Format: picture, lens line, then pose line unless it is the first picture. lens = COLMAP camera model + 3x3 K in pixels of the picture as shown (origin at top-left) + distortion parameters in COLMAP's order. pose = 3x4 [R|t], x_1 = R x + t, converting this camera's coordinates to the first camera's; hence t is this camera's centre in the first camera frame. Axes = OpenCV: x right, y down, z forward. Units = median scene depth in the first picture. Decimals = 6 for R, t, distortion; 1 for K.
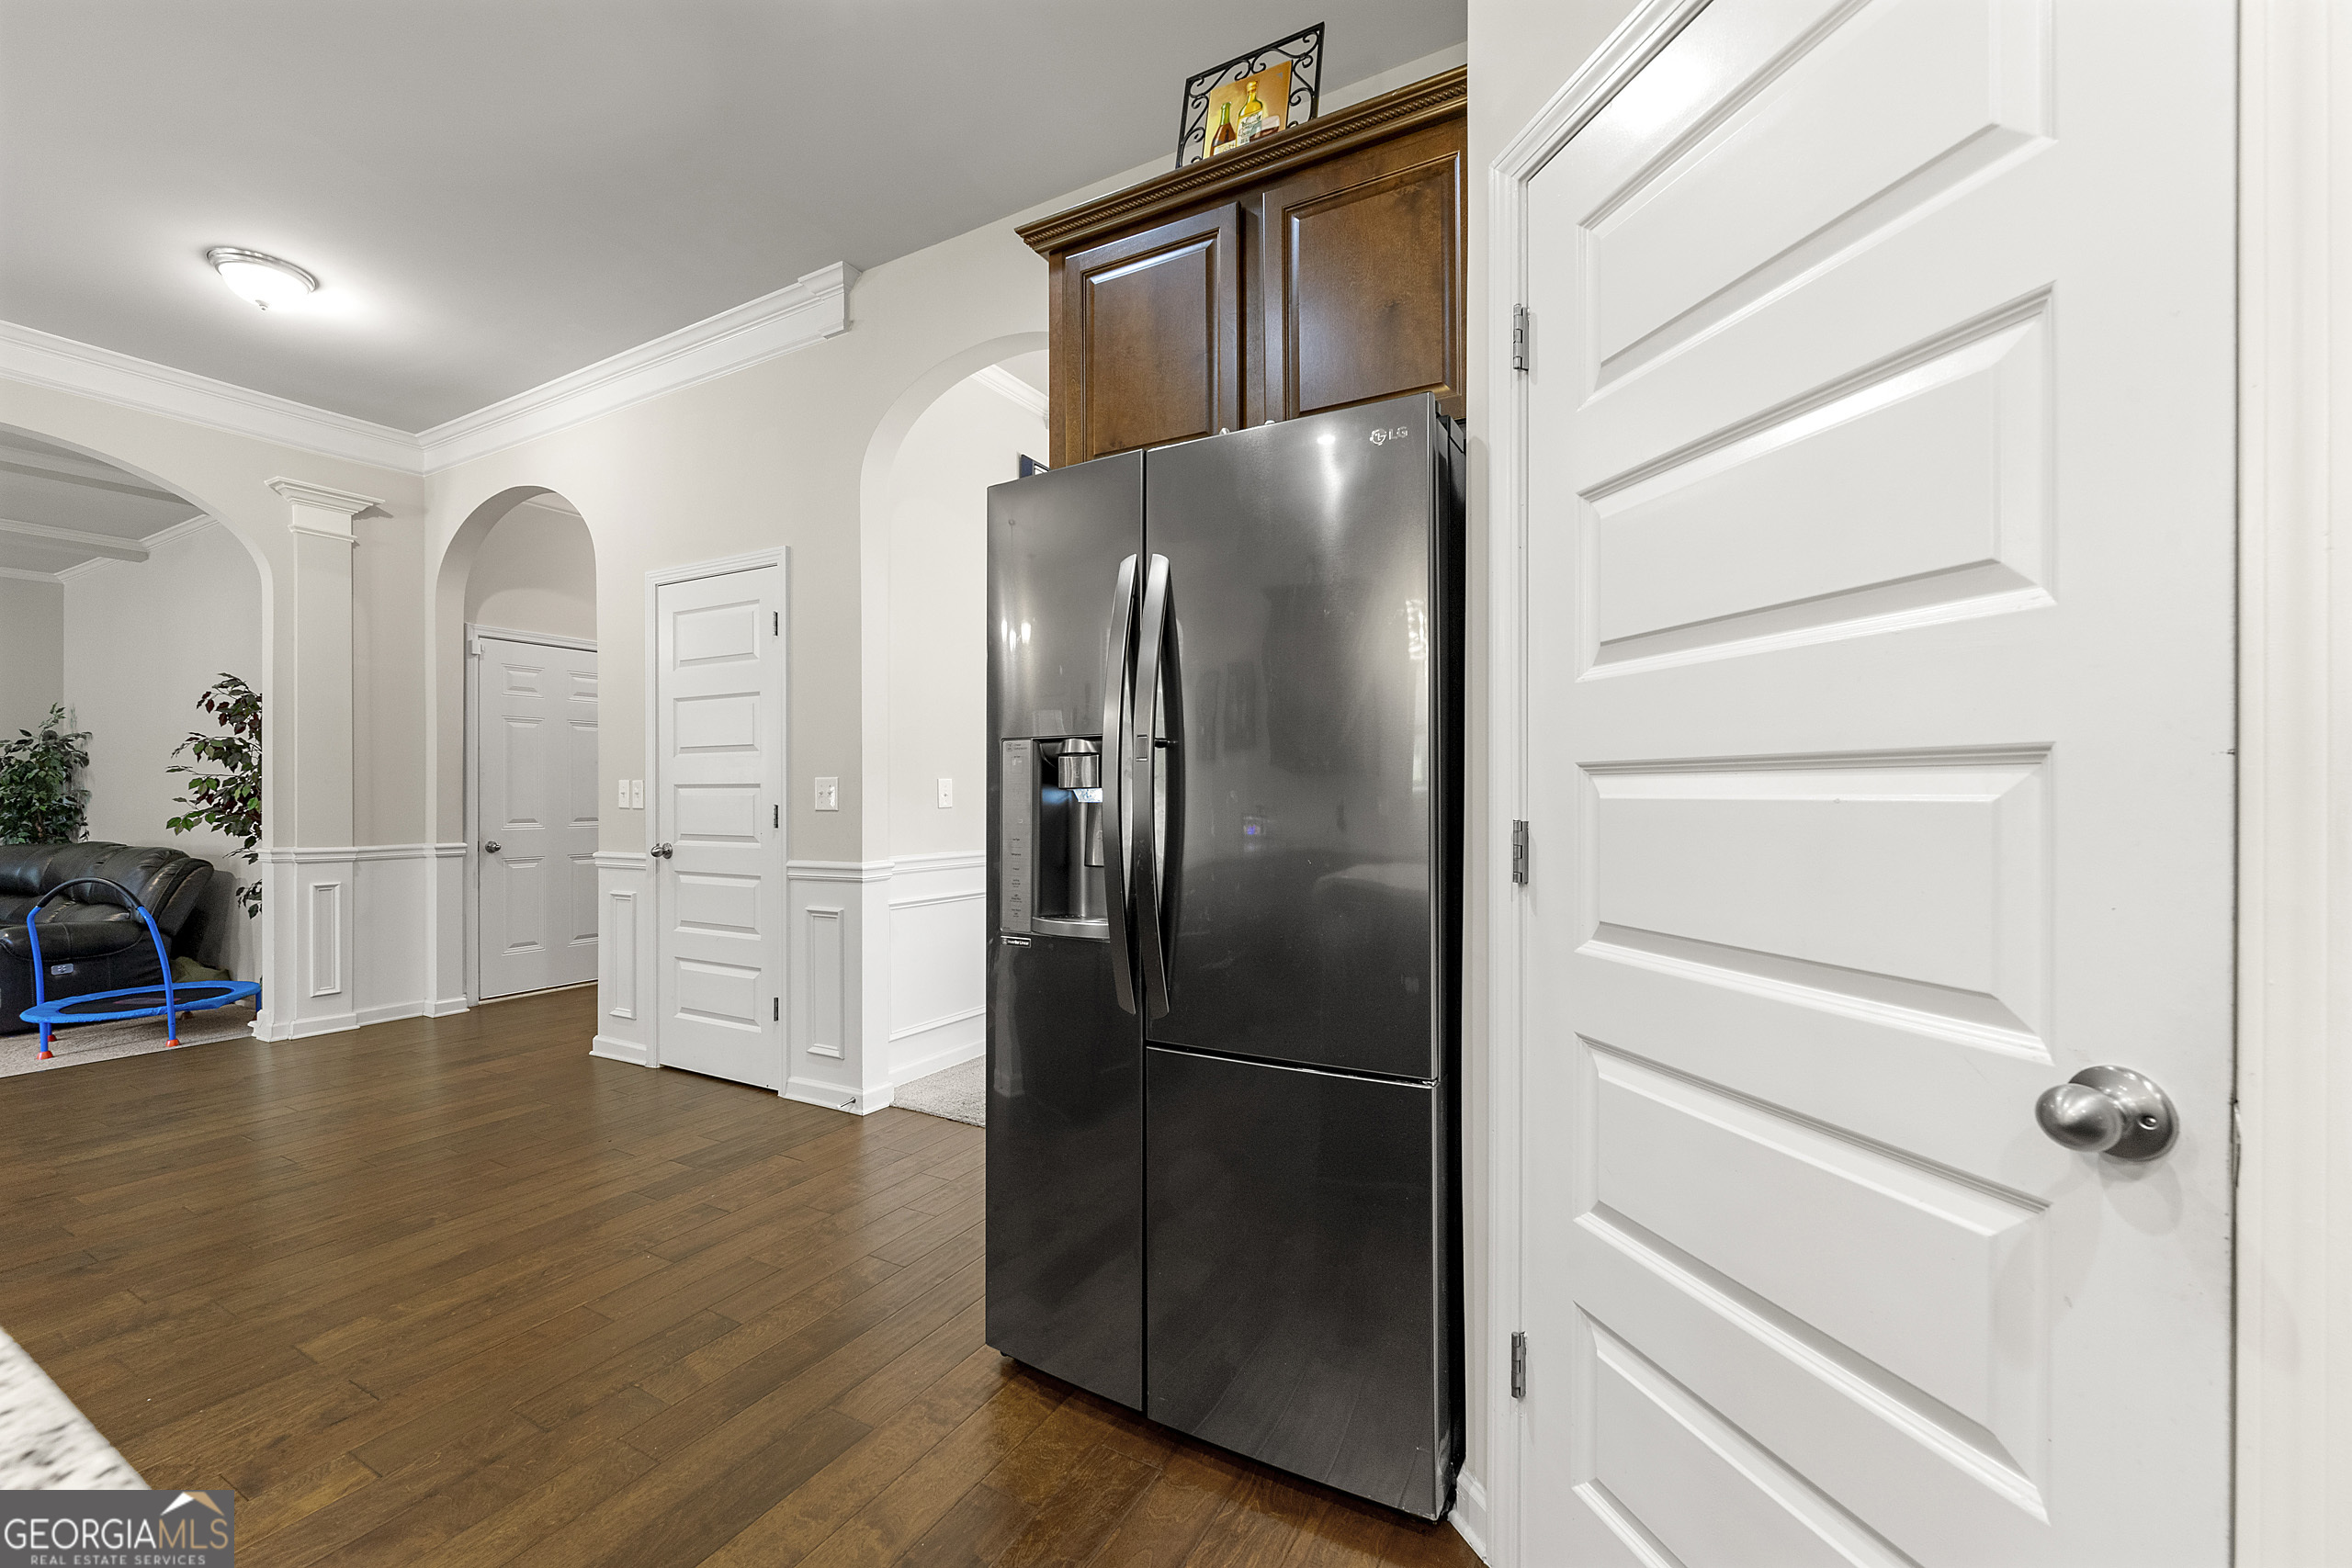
lens RADIAL K [[944.5, 0, 1169.2], [0, 944.5, 797.4], [0, 0, 1]] dist [-0.000510, -0.000111]
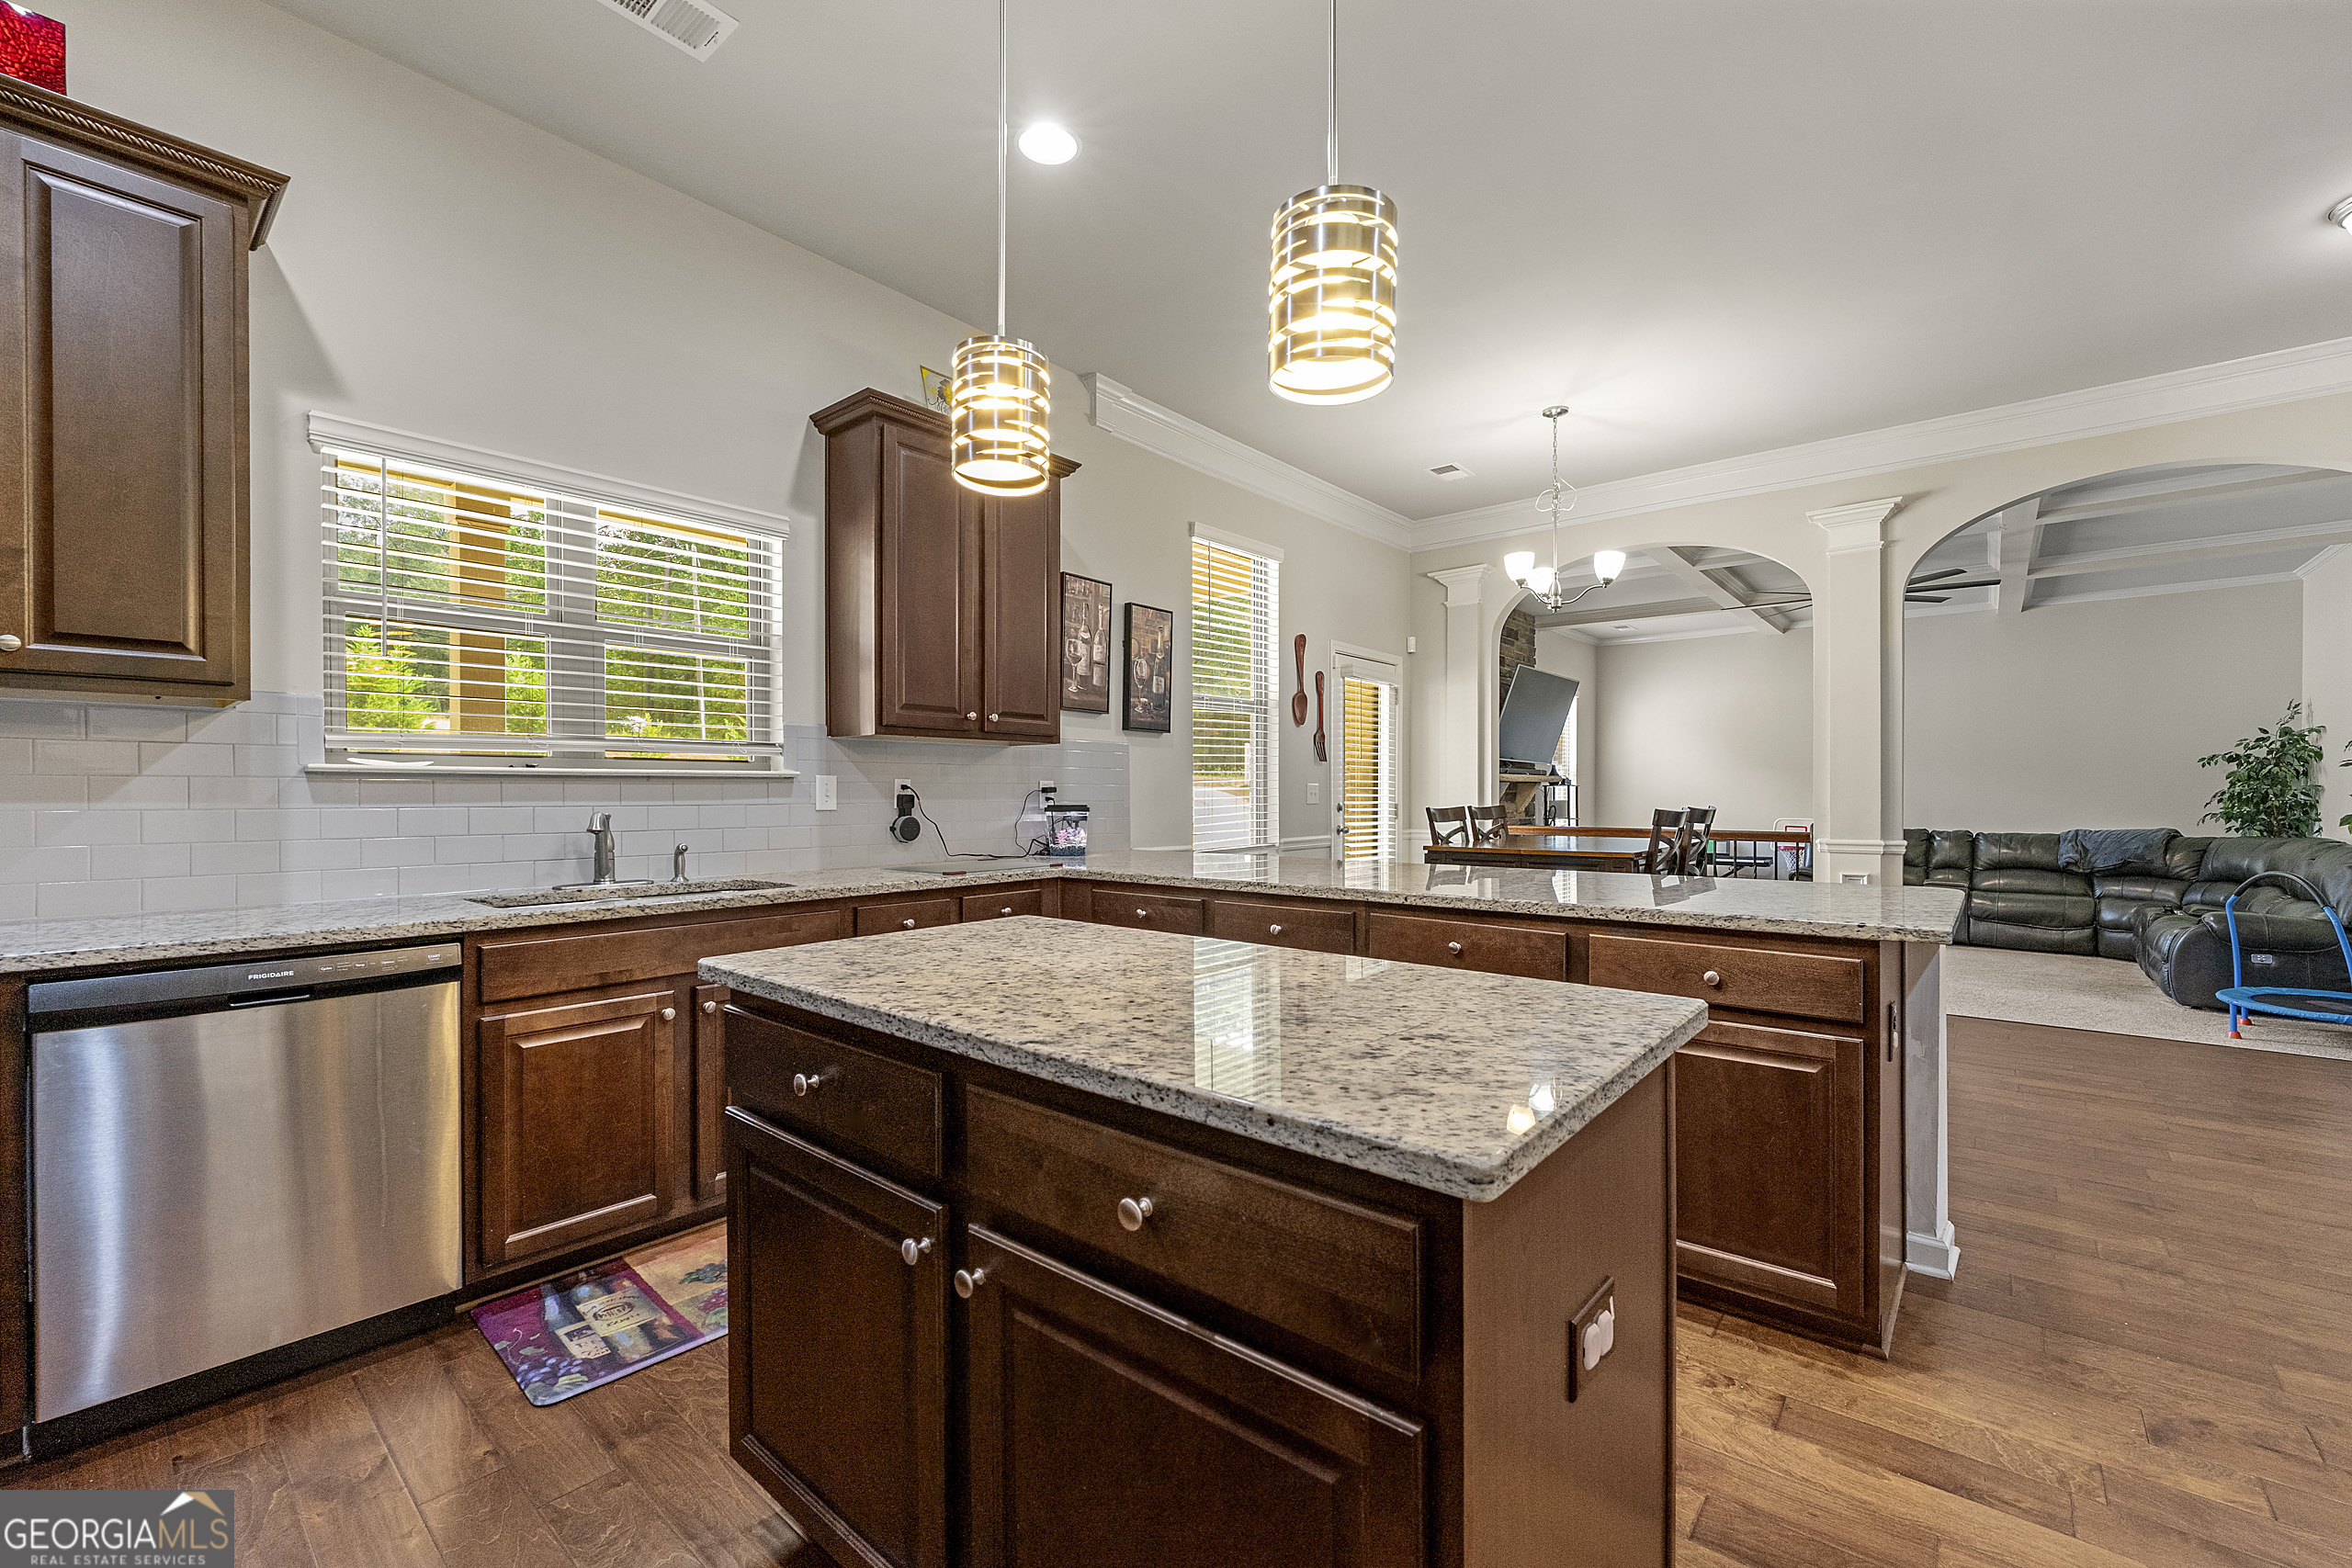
lens RADIAL K [[967.3, 0, 1174.0], [0, 967.3, 795.6], [0, 0, 1]] dist [0.000153, -0.000087]
pose [[-0.192135, 0.004655, -0.981358, 0.069797], [-0.001392, 0.999986, 0.005015, -0.000254], [0.981368, 0.002330, -0.192126, 0.024857]]
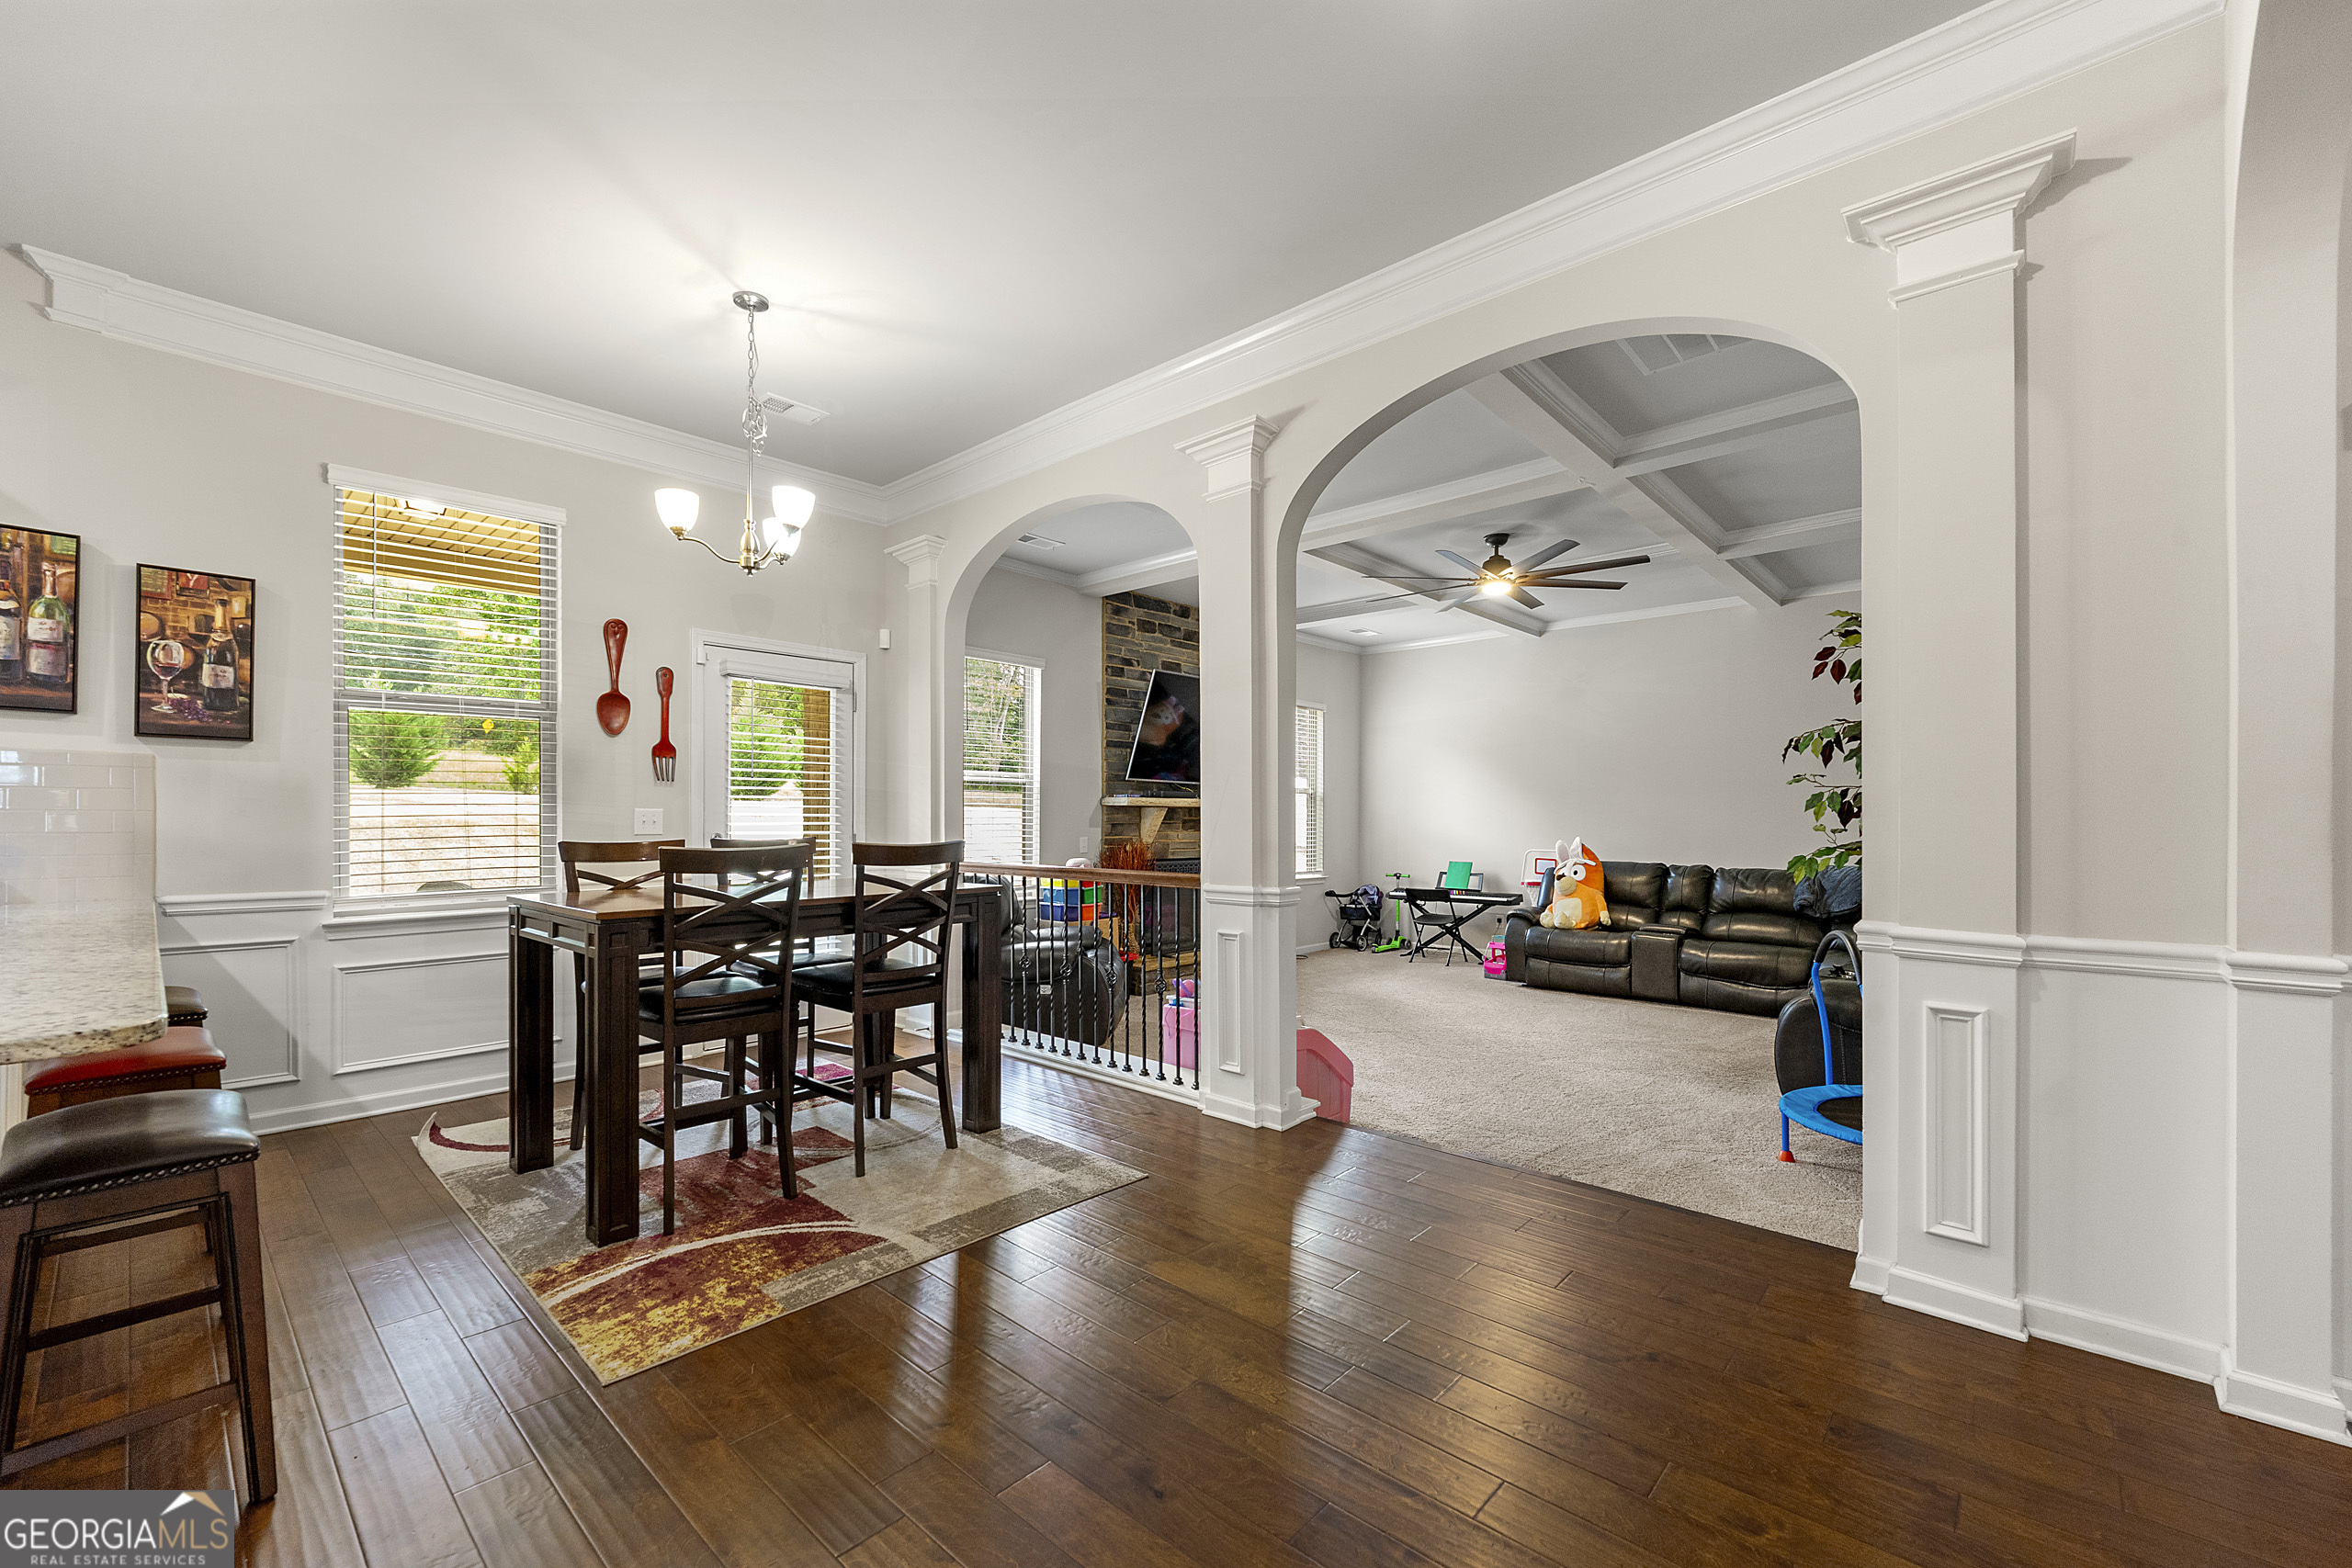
lens RADIAL K [[950.5, 0, 1169.9], [0, 950.5, 812.1], [0, 0, 1]] dist [0.002186, 0.000103]
pose [[-0.228270, -0.004062, -0.973589, -0.204238], [-0.002000, 0.999991, -0.003703, -0.003014], [0.973596, 0.001102, -0.228276, 0.446151]]
